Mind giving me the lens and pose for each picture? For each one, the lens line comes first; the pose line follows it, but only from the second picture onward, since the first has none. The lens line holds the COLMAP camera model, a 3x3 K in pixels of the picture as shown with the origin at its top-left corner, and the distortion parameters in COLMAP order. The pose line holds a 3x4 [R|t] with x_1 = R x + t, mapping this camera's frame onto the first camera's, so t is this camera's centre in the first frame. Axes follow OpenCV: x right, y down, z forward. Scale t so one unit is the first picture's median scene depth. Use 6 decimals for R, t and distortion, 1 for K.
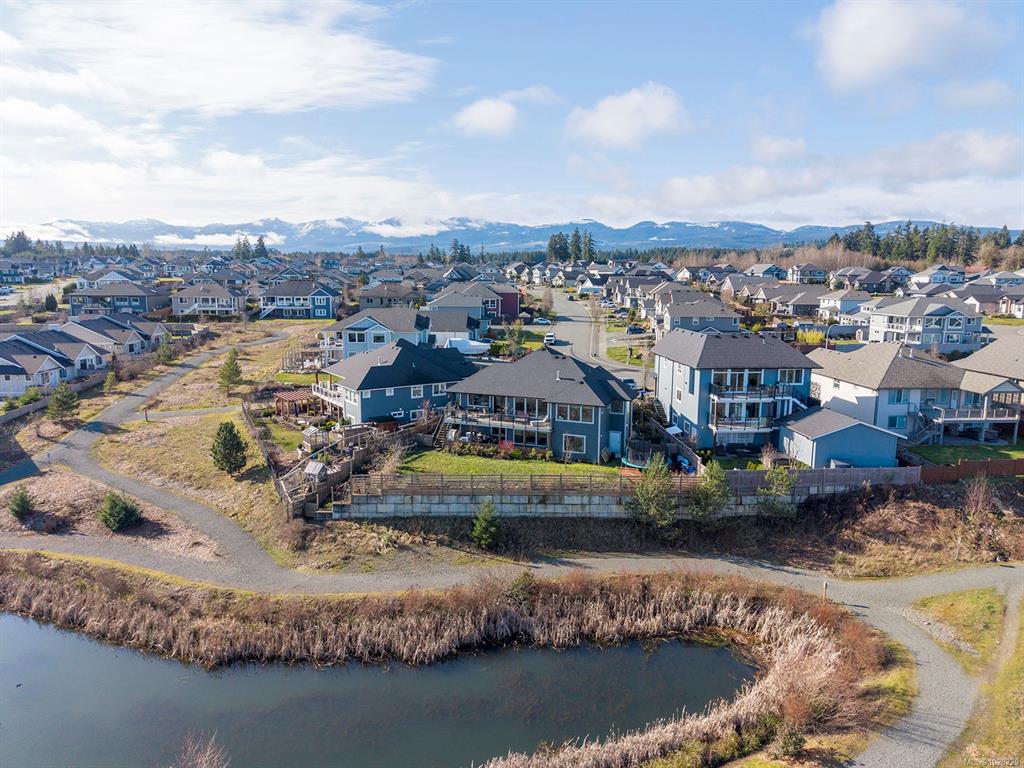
lens RADIAL K [[702.0, 0, 512.0], [0, 702.0, 384.0], [0, 0, 1]] dist [-0.007328, -0.002202]
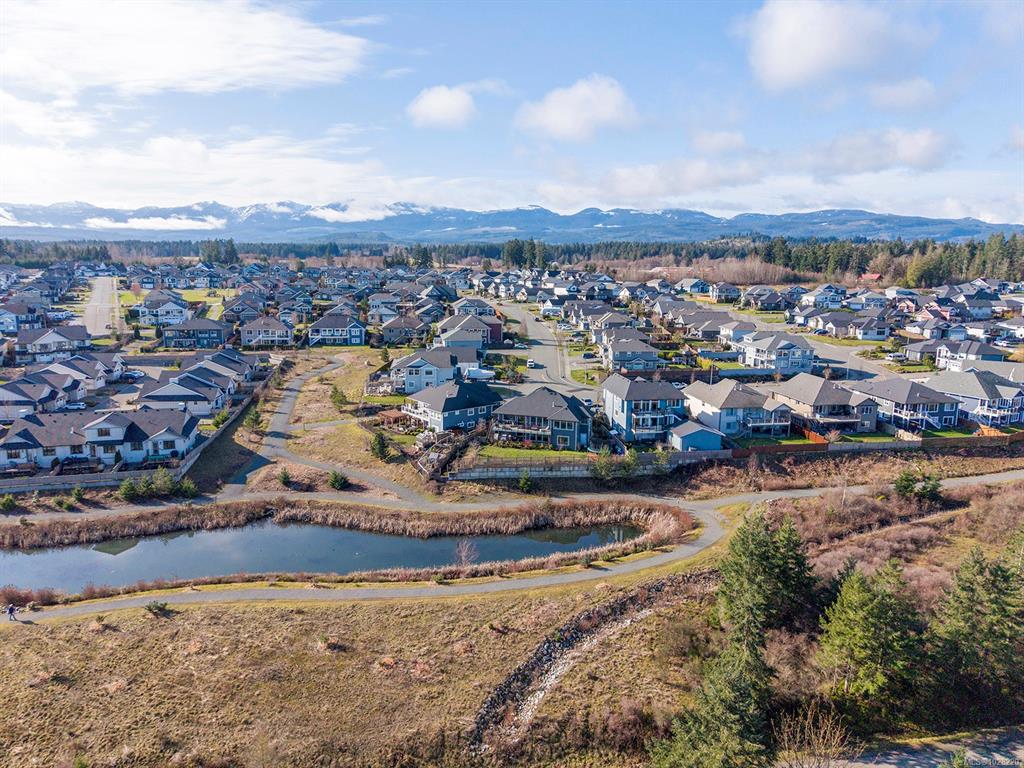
lens RADIAL K [[702.0, 0, 512.0], [0, 702.0, 384.0], [0, 0, 1]] dist [-0.007328, -0.002202]
pose [[0.997180, -0.012418, 0.074008, -0.180286], [0.010844, 0.999707, 0.021625, -0.107175], [-0.074254, -0.020762, 0.997023, -0.857597]]
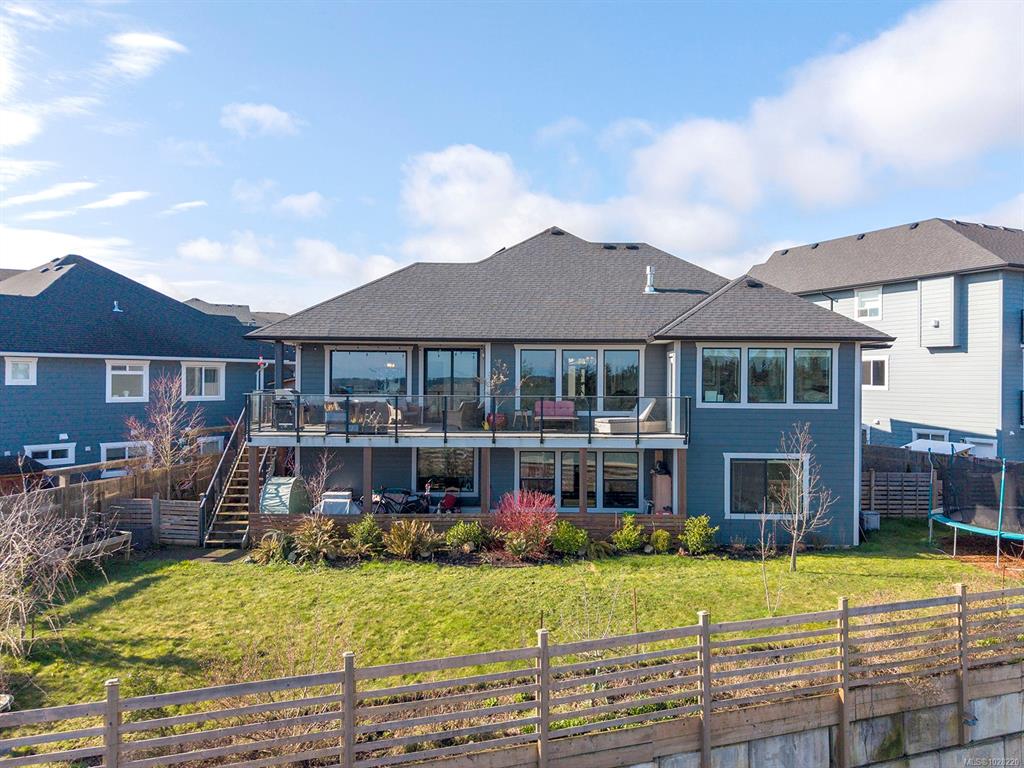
lens RADIAL K [[798.9, 0, 564.7], [0, 798.9, 384.7], [0, 0, 1]] dist [-0.002439, -0.001161]
pose [[0.926899, 0.004404, 0.375284, -0.099348], [0.052790, 0.988460, -0.141985, 0.079677], [-0.371578, 0.151417, 0.915971, 0.678329]]
